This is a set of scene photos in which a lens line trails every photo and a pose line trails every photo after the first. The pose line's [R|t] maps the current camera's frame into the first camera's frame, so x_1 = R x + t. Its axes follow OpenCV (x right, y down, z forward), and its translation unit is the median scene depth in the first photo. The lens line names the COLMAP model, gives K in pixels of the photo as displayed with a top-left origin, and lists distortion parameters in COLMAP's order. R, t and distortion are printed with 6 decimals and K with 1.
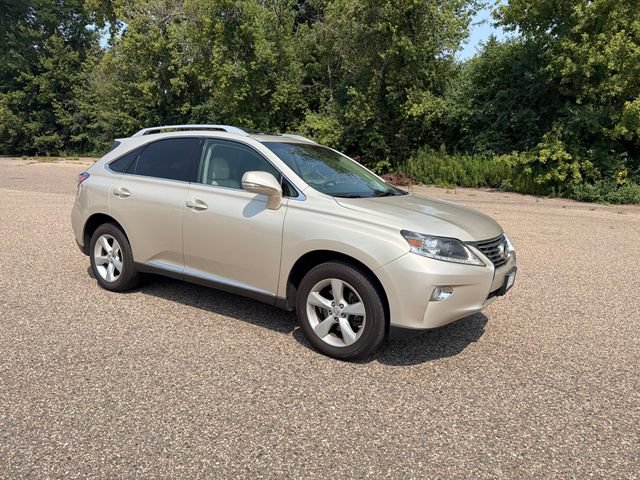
lens RADIAL K [[448.9, 0, 320.1], [0, 448.9, 241.5], [0, 0, 1]] dist [0.029279, -0.038126]
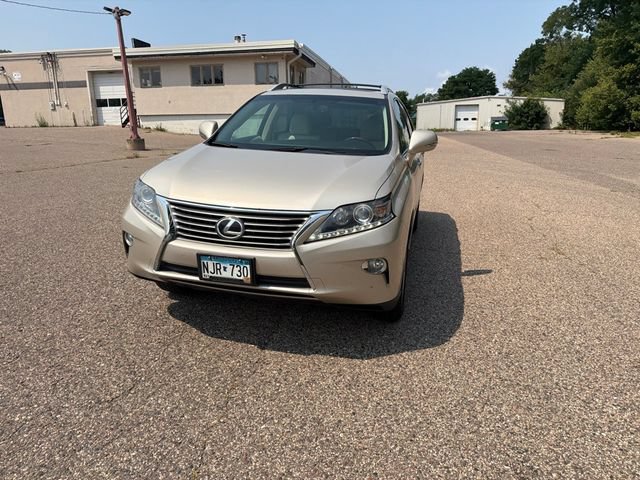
lens RADIAL K [[448.9, 0, 323.3], [0, 448.9, 242.2], [0, 0, 1]] dist [0.029279, -0.038126]
pose [[0.335554, 0.225888, -0.914537, 0.181635], [-0.180599, 0.968242, 0.172889, -0.017855], [0.924547, 0.107151, 0.365693, 0.142885]]
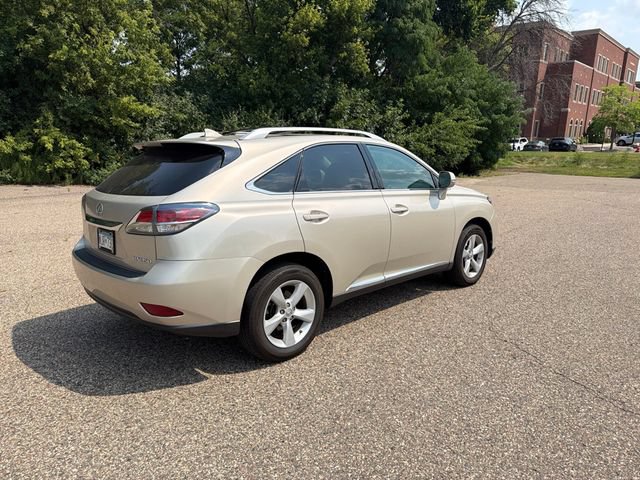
lens RADIAL K [[448.9, 0, 321.6], [0, 448.9, 245.1], [0, 0, 1]] dist [0.029279, -0.038126]
pose [[0.216670, -0.224099, 0.950176, -0.248518], [0.176258, 0.966282, 0.187705, -0.042893], [-0.960202, 0.126806, 0.248863, 0.172853]]
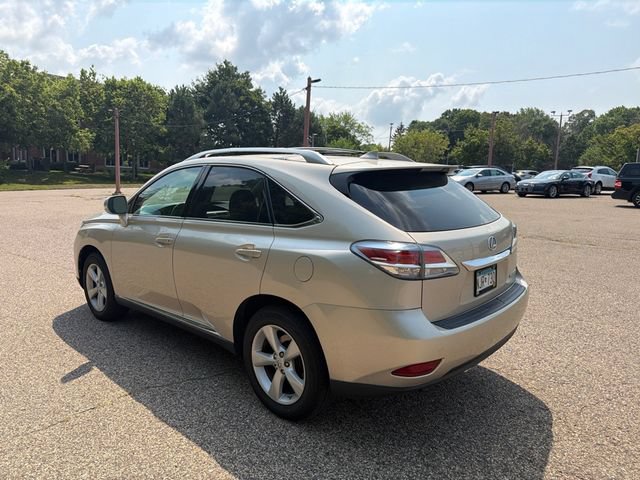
lens RADIAL K [[448.9, 0, 312.9], [0, 448.9, 241.9], [0, 0, 1]] dist [0.029279, -0.038126]
pose [[-0.984592, -0.066401, 0.161769, -0.090289], [-0.009434, 0.943925, 0.330026, -0.082467], [-0.174612, 0.323415, -0.930007, 0.409655]]
